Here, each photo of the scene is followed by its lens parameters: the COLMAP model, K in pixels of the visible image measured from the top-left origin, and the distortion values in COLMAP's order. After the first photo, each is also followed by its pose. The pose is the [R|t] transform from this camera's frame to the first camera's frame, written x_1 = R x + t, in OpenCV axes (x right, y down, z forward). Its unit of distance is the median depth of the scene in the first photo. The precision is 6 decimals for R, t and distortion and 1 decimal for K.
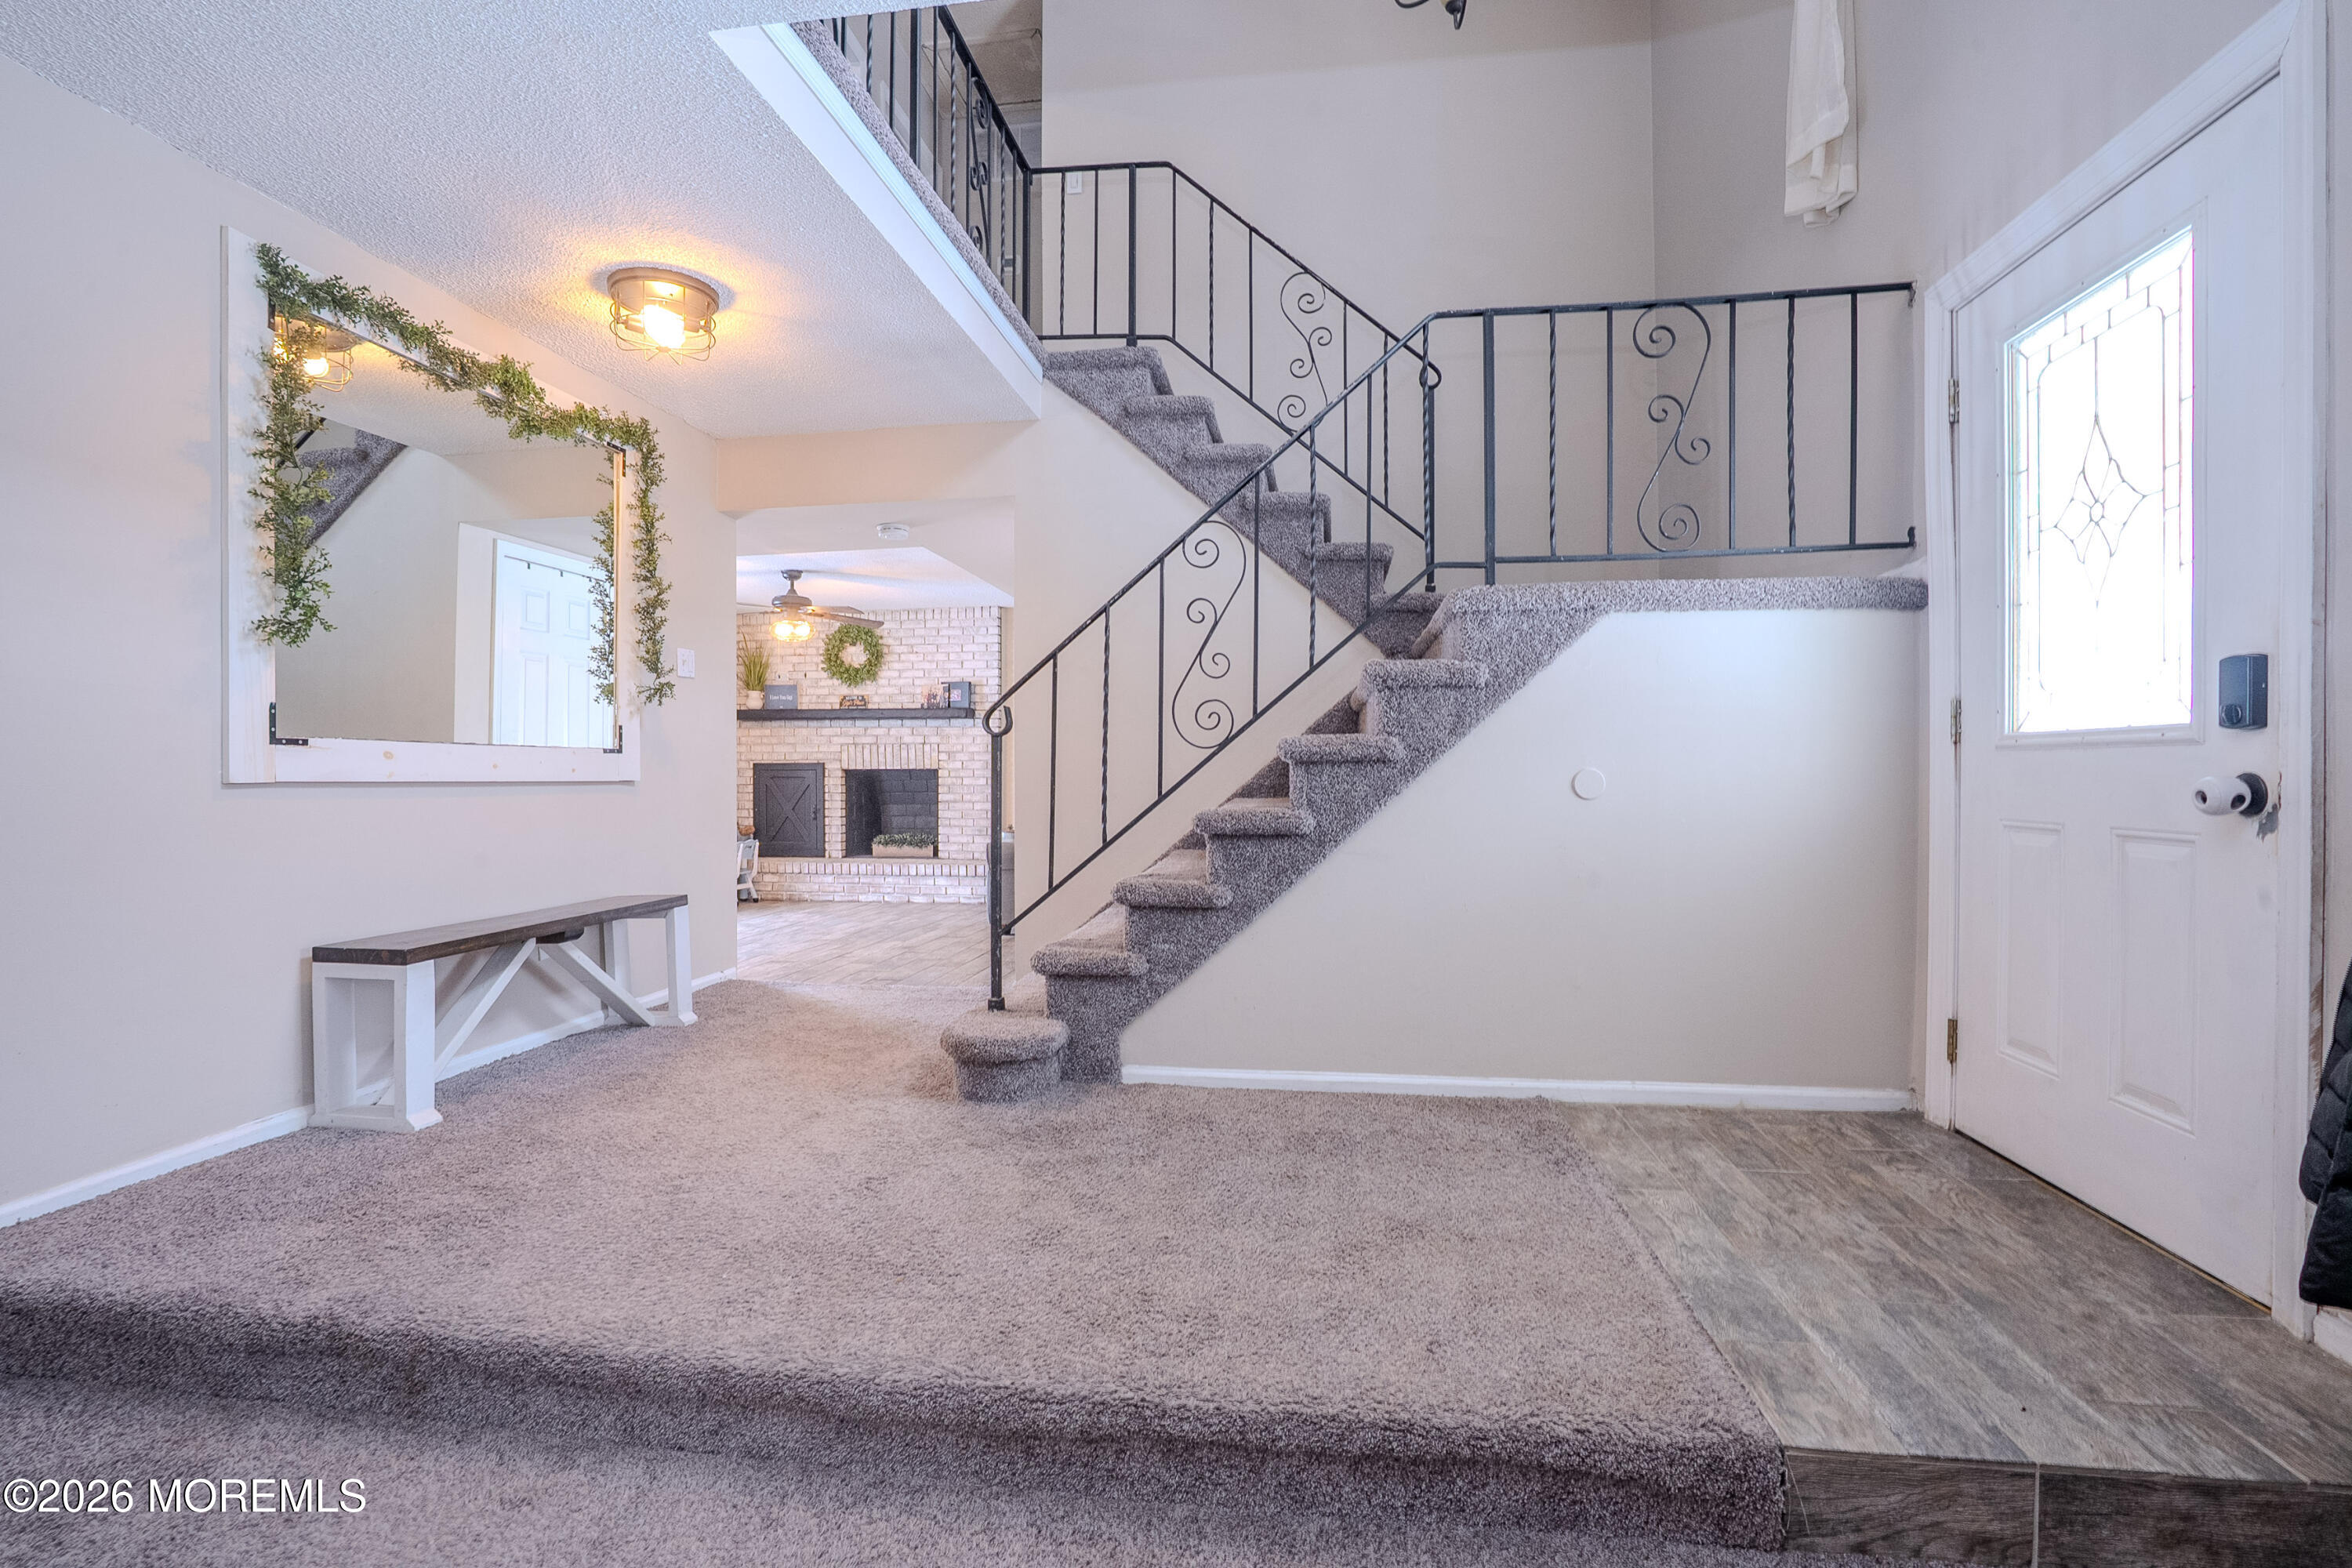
lens RADIAL K [[1069.5, 0, 1179.1], [0, 1069.5, 780.5], [0, 0, 1]] dist [-0.046756, 0.009486]
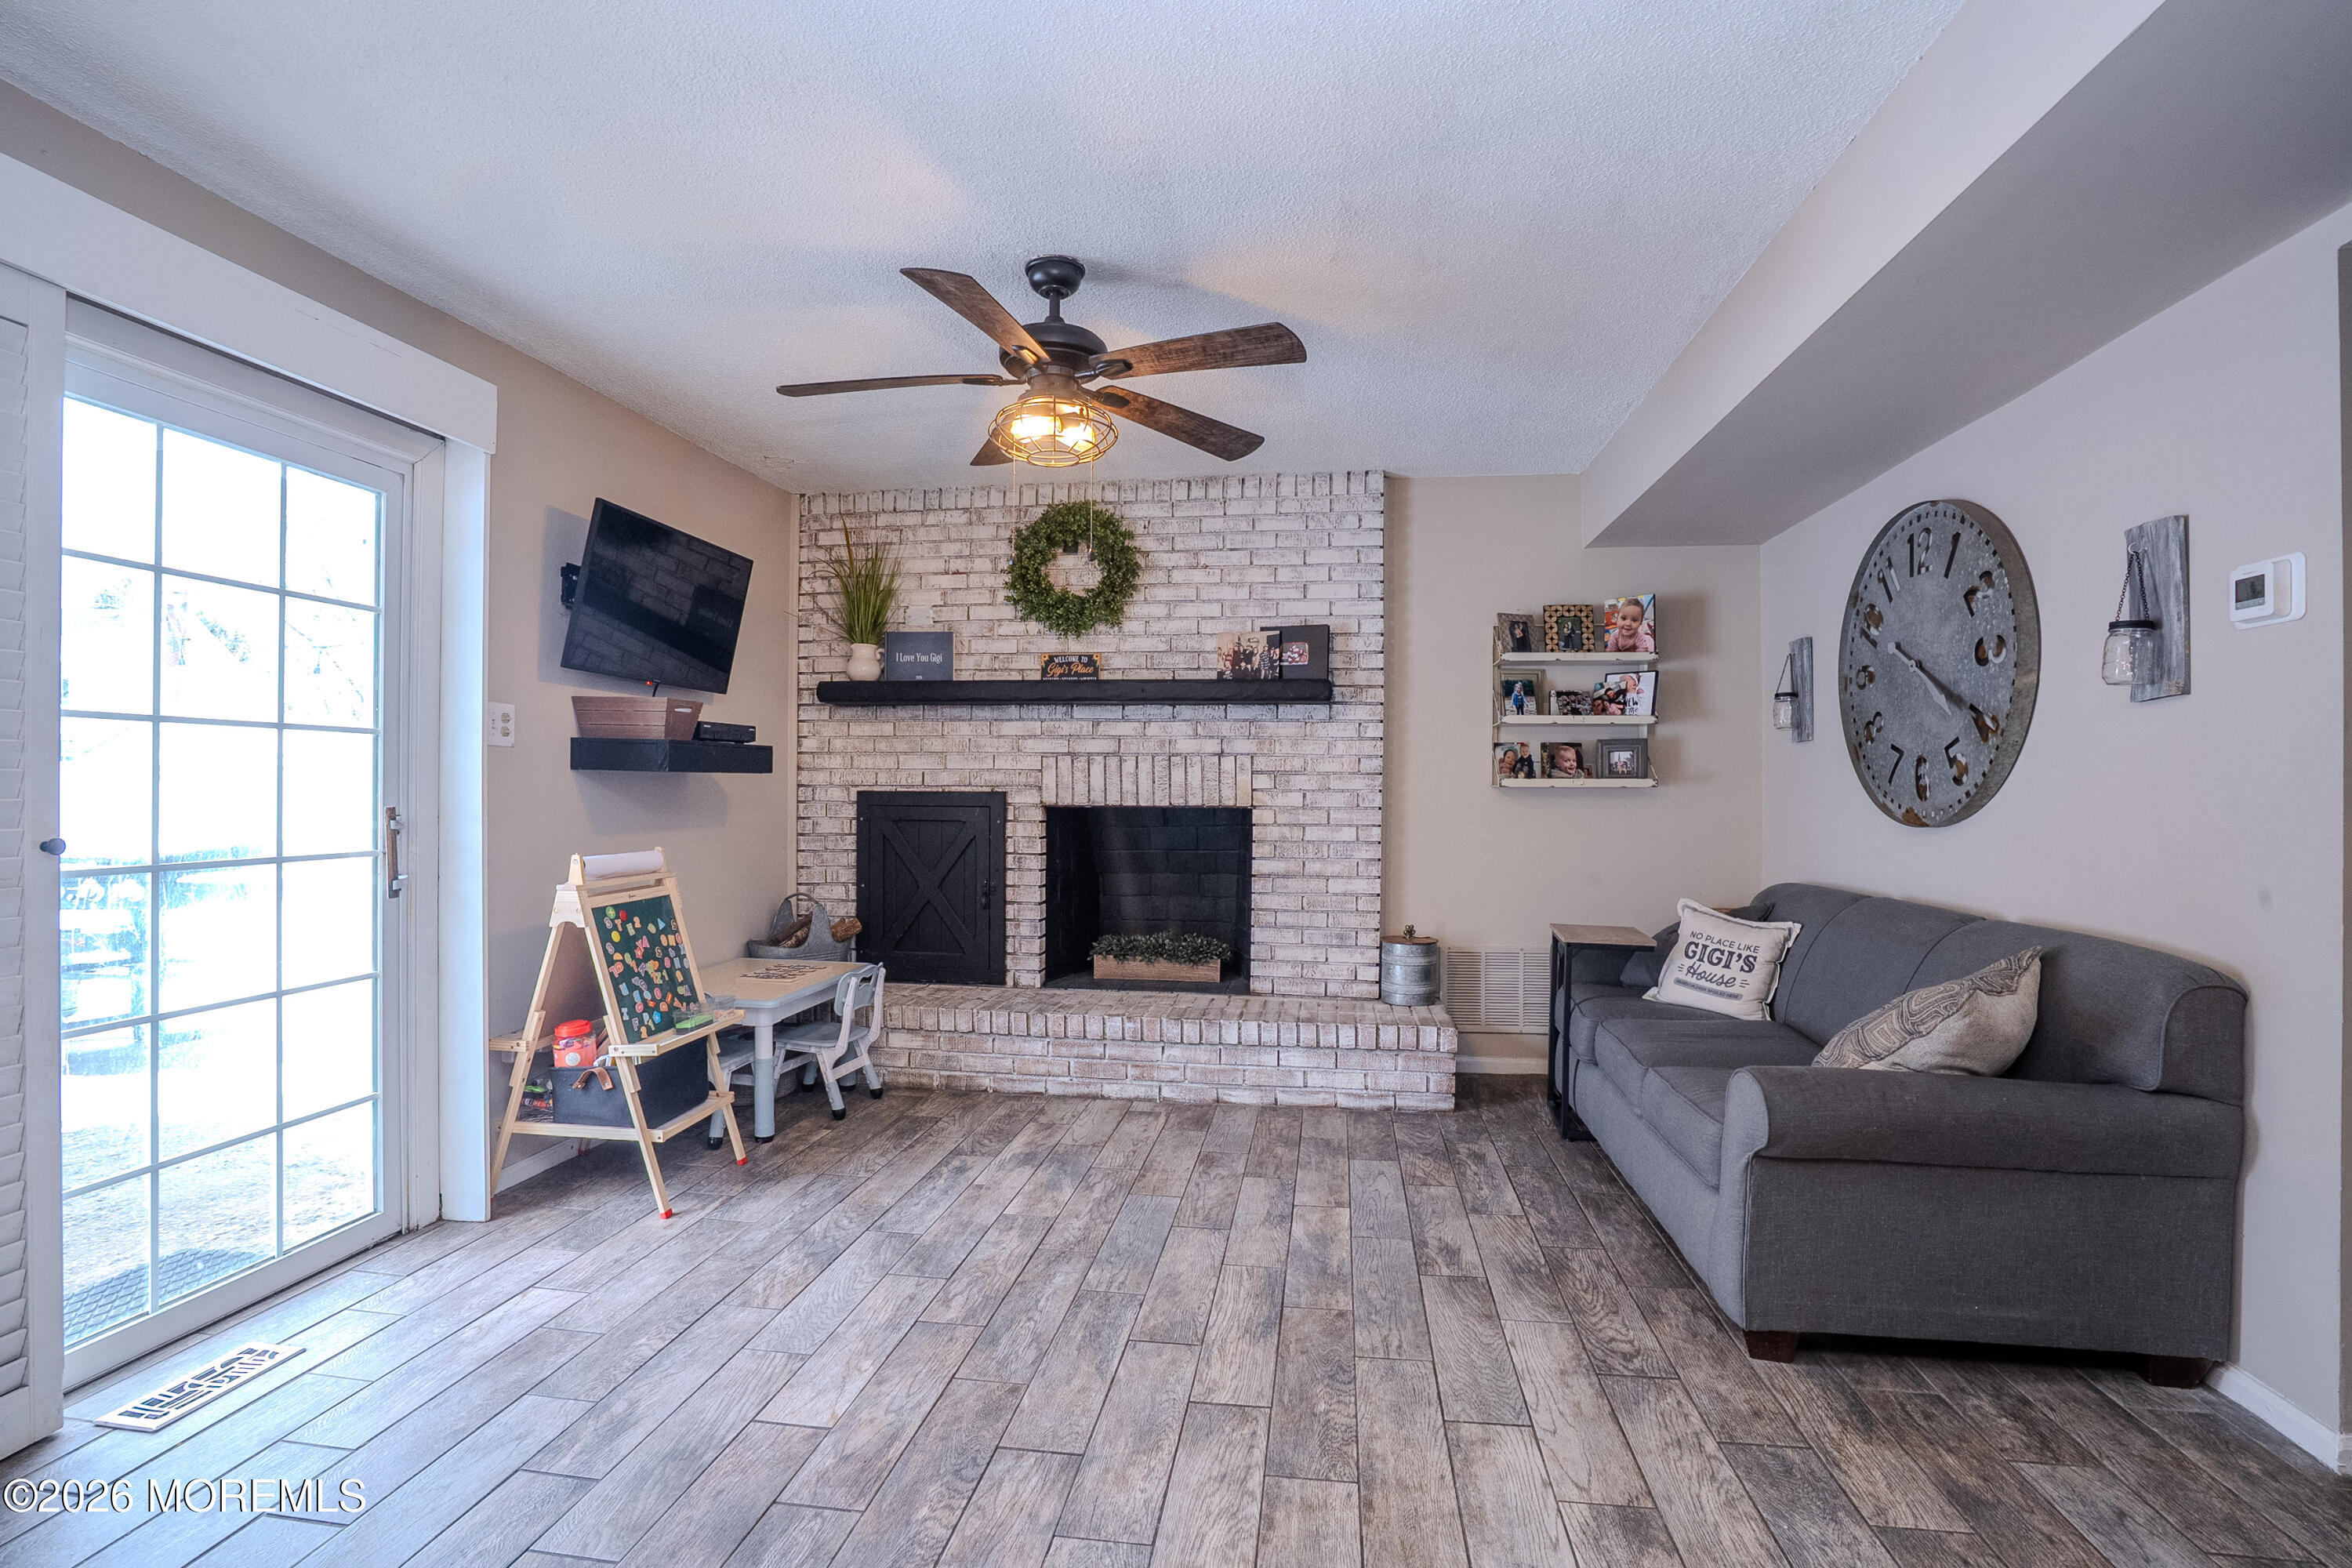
lens RADIAL K [[1069.5, 0, 1180.2], [0, 1069.5, 785.3], [0, 0, 1]] dist [-0.046756, 0.009486]
pose [[0.999962, 0.008352, 0.002353, -0.257150], [-0.008326, 0.999905, -0.010962, -0.015201], [-0.002445, 0.010942, 0.999937, 0.514235]]
